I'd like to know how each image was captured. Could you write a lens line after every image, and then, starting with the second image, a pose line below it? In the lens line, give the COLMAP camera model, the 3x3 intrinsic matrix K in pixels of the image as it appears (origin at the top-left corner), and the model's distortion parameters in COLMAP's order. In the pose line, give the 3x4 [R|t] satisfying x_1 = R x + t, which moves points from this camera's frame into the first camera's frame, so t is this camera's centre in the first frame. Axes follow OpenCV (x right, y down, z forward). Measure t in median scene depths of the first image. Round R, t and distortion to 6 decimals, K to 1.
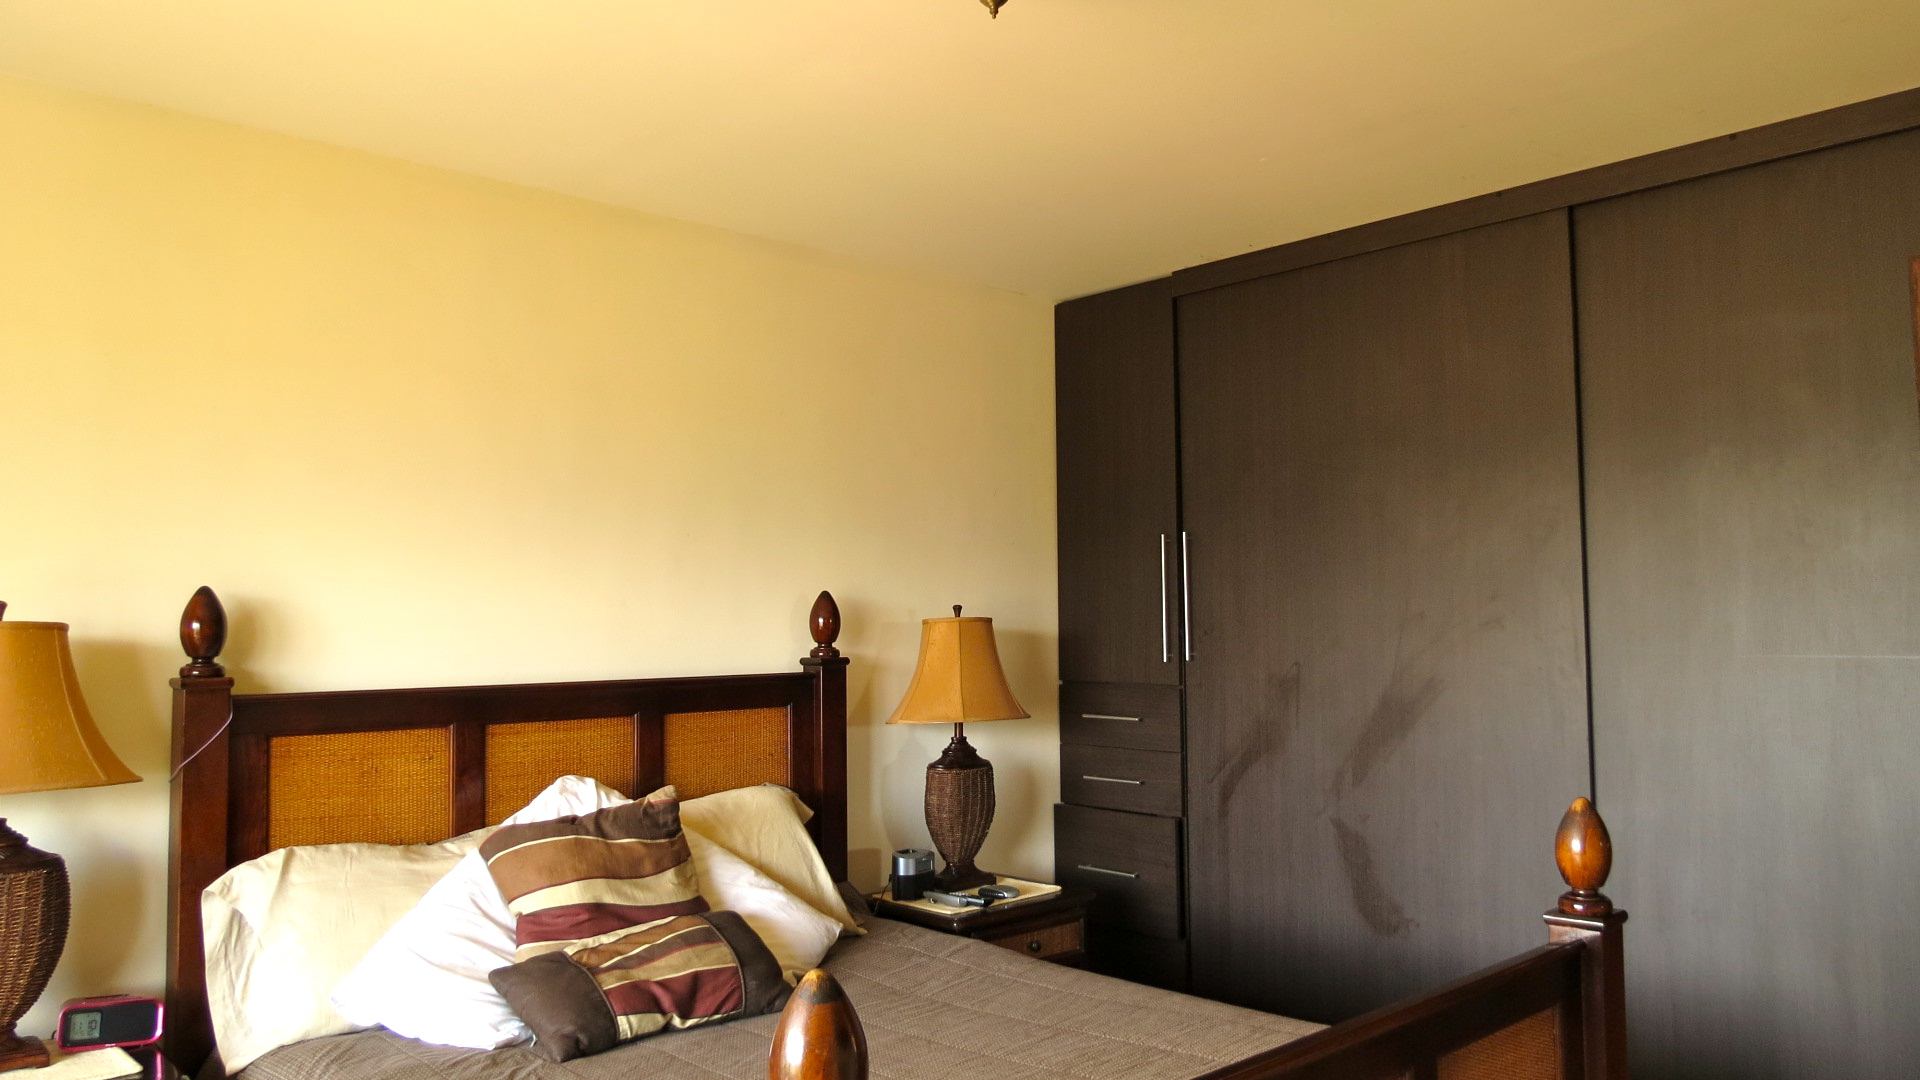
lens RADIAL K [[1368.0, 0, 971.2], [0, 1368.0, 551.1], [0, 0, 1]] dist [-0.034972, 0.022607]
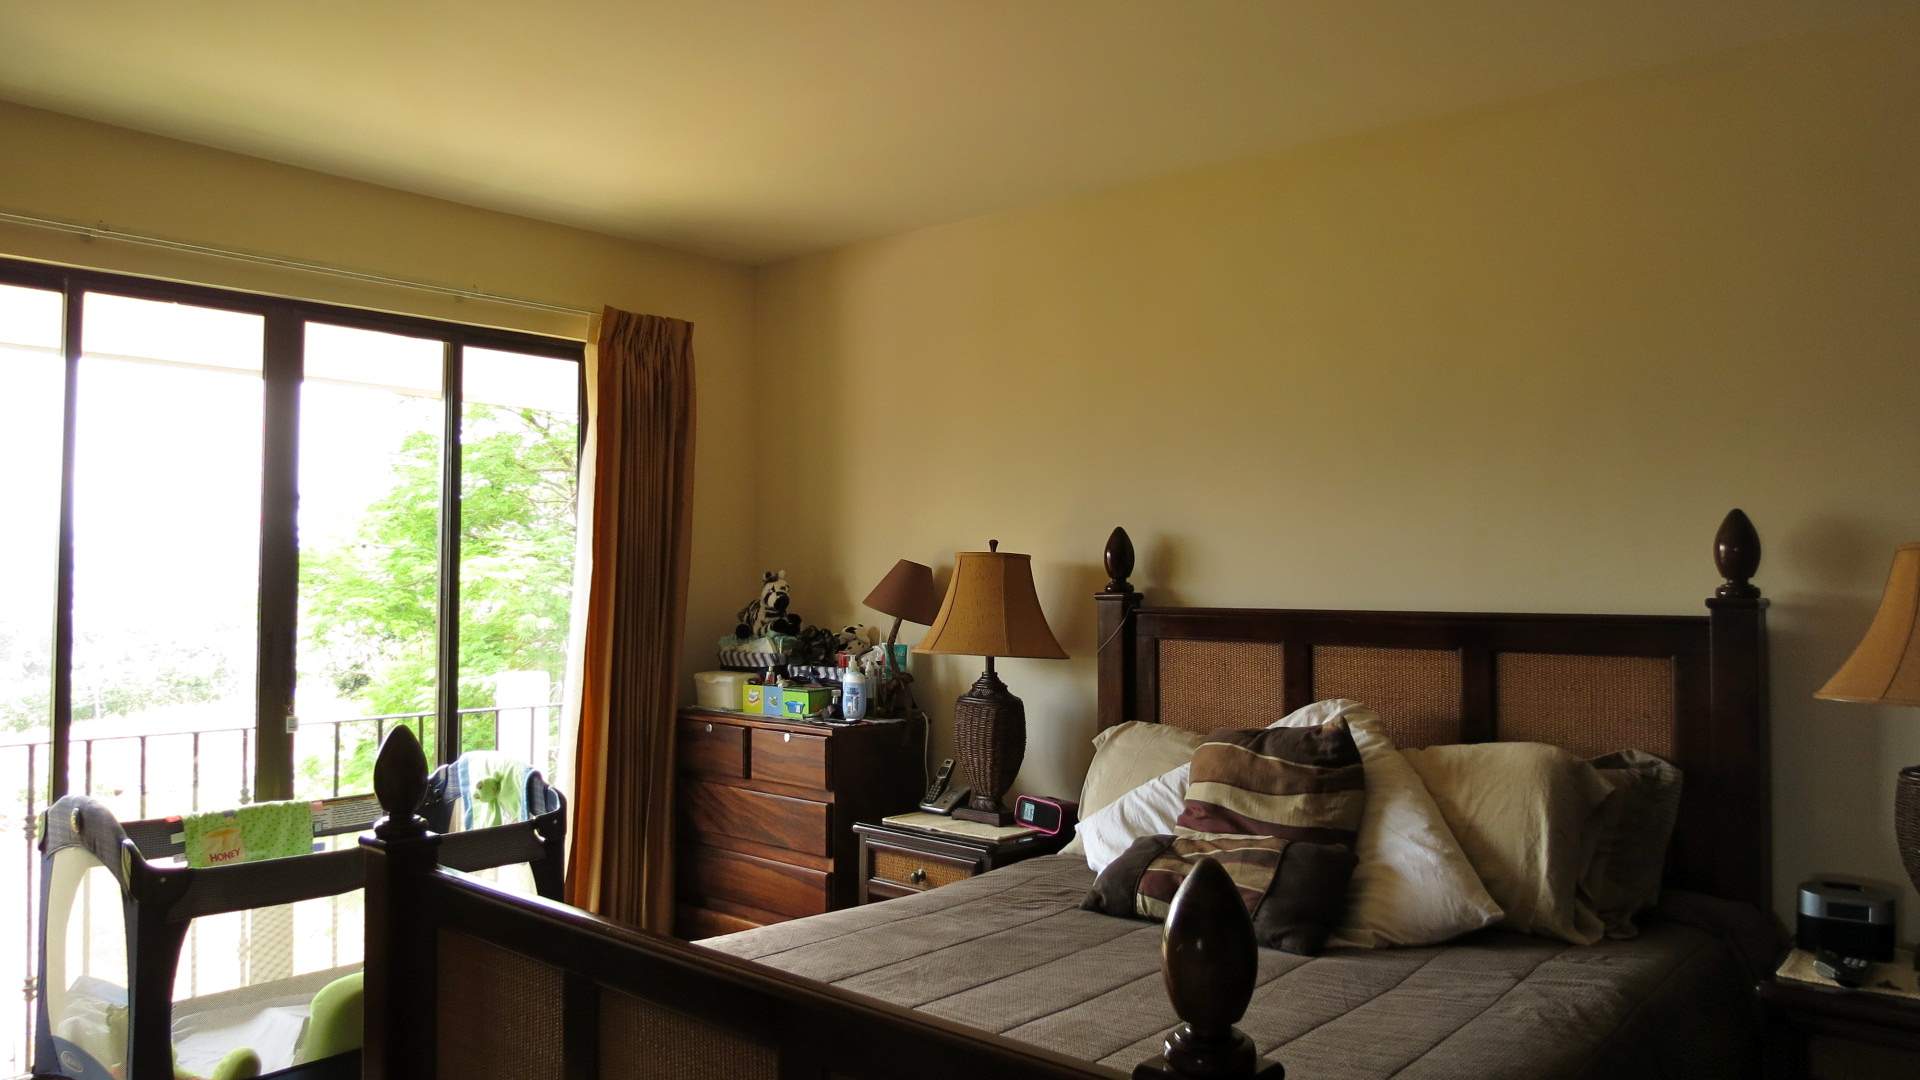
lens RADIAL K [[1368.0, 0, 970.6], [0, 1368.0, 528.4], [0, 0, 1]] dist [-0.034972, 0.022607]
pose [[0.074646, -0.011678, -0.997142, 0.785558], [0.061332, 0.998092, -0.007098, 0.024525], [0.995322, -0.060627, 0.075219, 0.682348]]
